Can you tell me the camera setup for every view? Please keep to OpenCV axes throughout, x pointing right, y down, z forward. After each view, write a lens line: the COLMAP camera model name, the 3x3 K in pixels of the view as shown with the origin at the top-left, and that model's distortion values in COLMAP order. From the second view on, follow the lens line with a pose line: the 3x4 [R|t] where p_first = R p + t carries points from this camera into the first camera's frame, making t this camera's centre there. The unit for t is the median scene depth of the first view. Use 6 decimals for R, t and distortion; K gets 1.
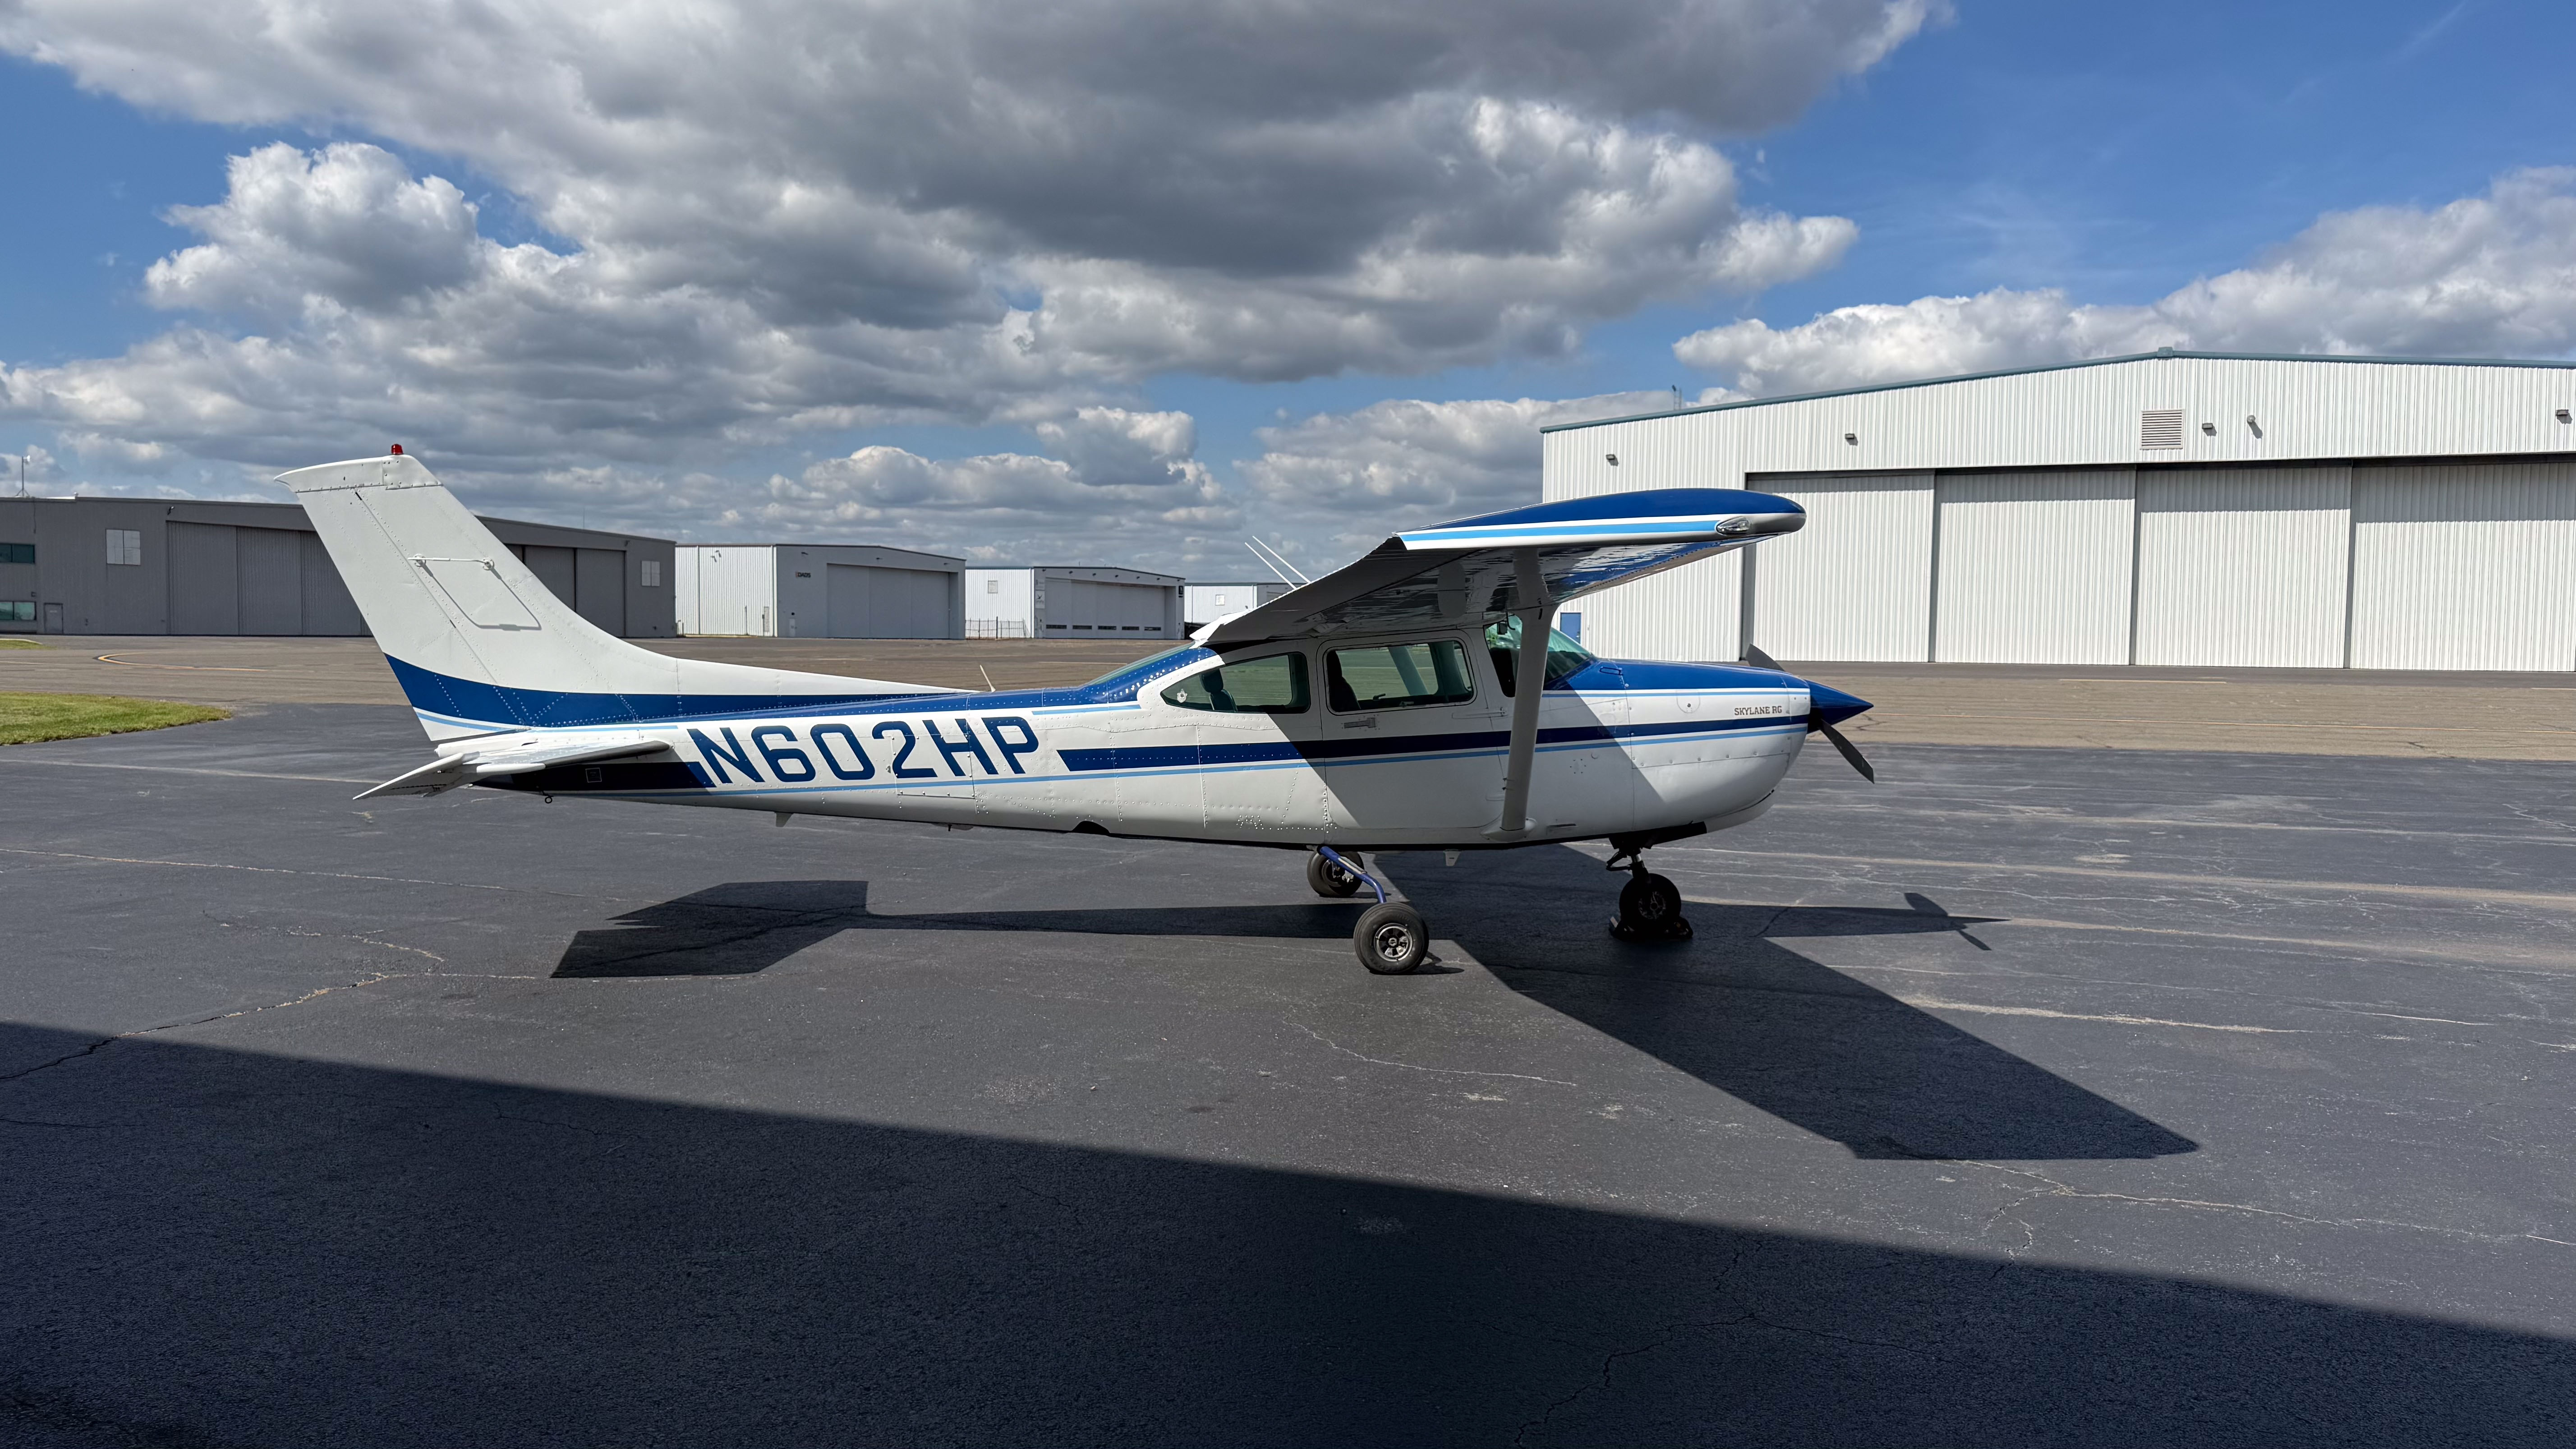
lens RADIAL K [[1831.5, 0, 1311.0], [0, 1831.5, 772.2], [0, 0, 1]] dist [0.075518, -0.114710]
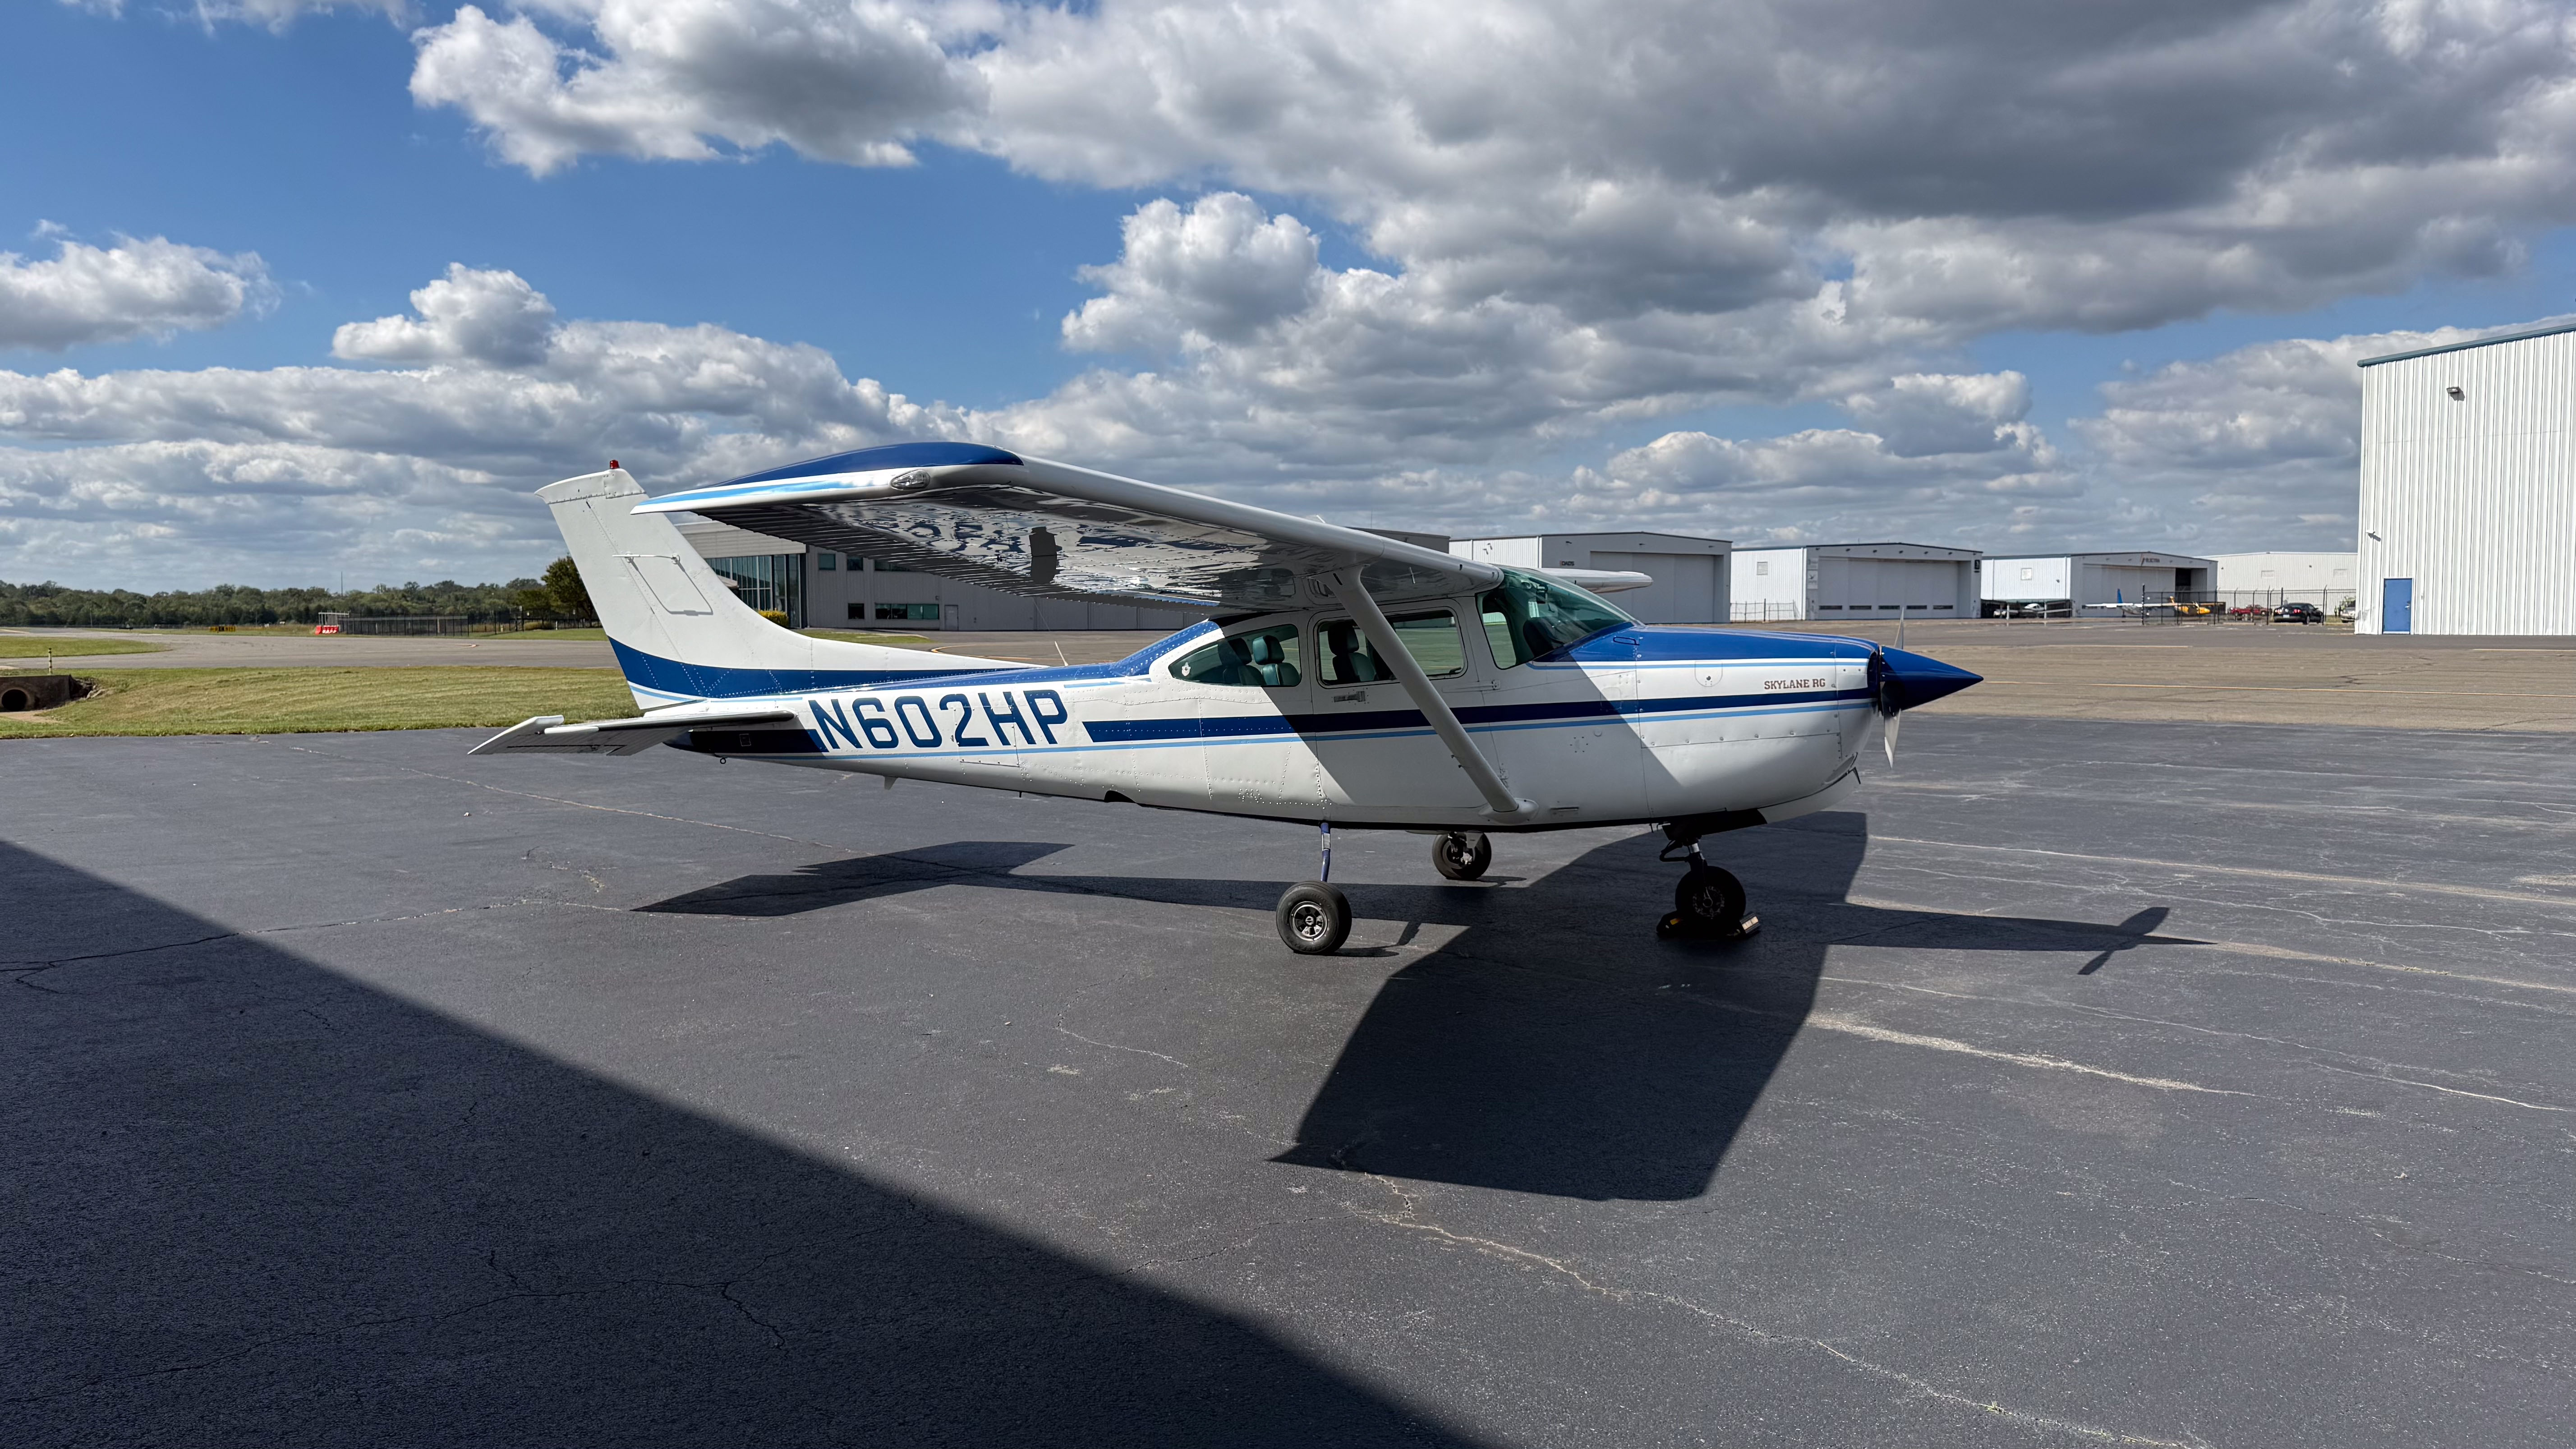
lens RADIAL K [[1831.5, 0, 1298.3], [0, 1831.5, 761.1], [0, 0, 1]] dist [0.075518, -0.114710]
pose [[0.903968, 0.017277, -0.427251, 0.409214], [-0.016443, 0.999849, 0.005642, 0.002408], [0.427284, 0.001925, 0.904115, 0.104320]]
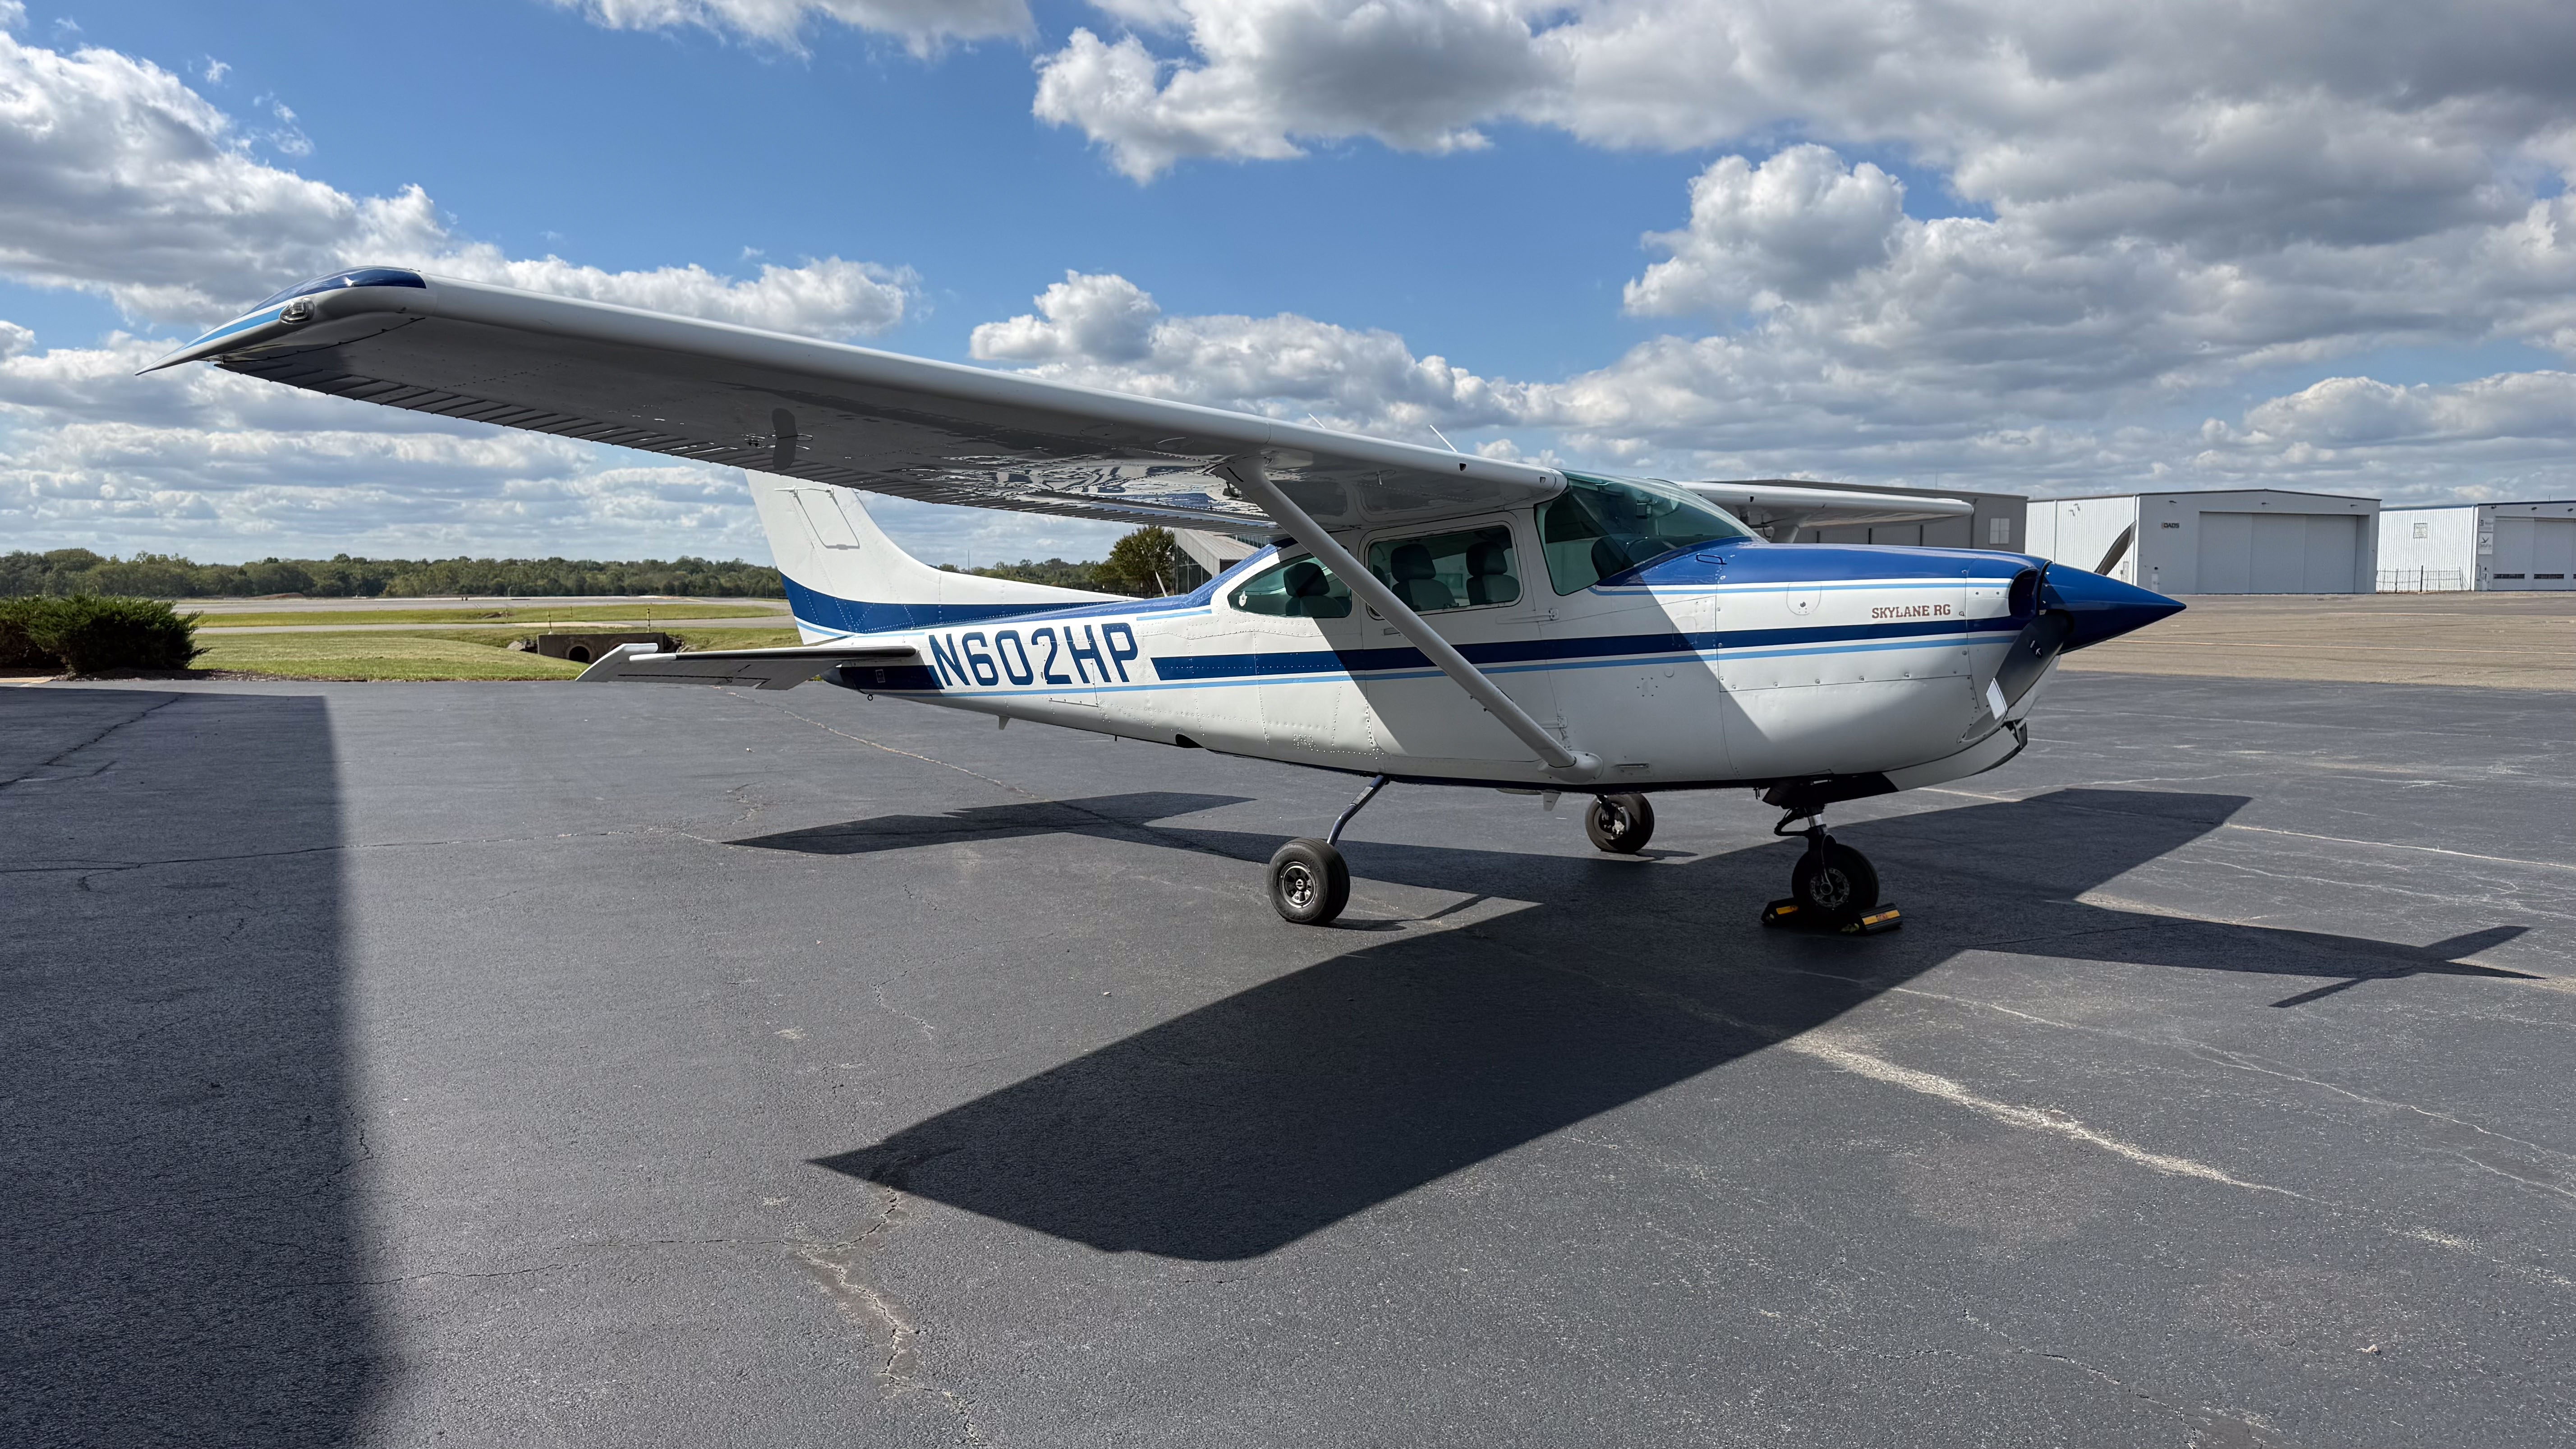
lens RADIAL K [[1831.5, 0, 1289.7], [0, 1831.5, 748.8], [0, 0, 1]] dist [0.075518, -0.114710]
pose [[0.731065, 0.042495, -0.680983, 0.549784], [-0.038001, 0.999045, 0.021547, 0.011744], [0.681249, 0.010126, 0.731982, 0.343618]]
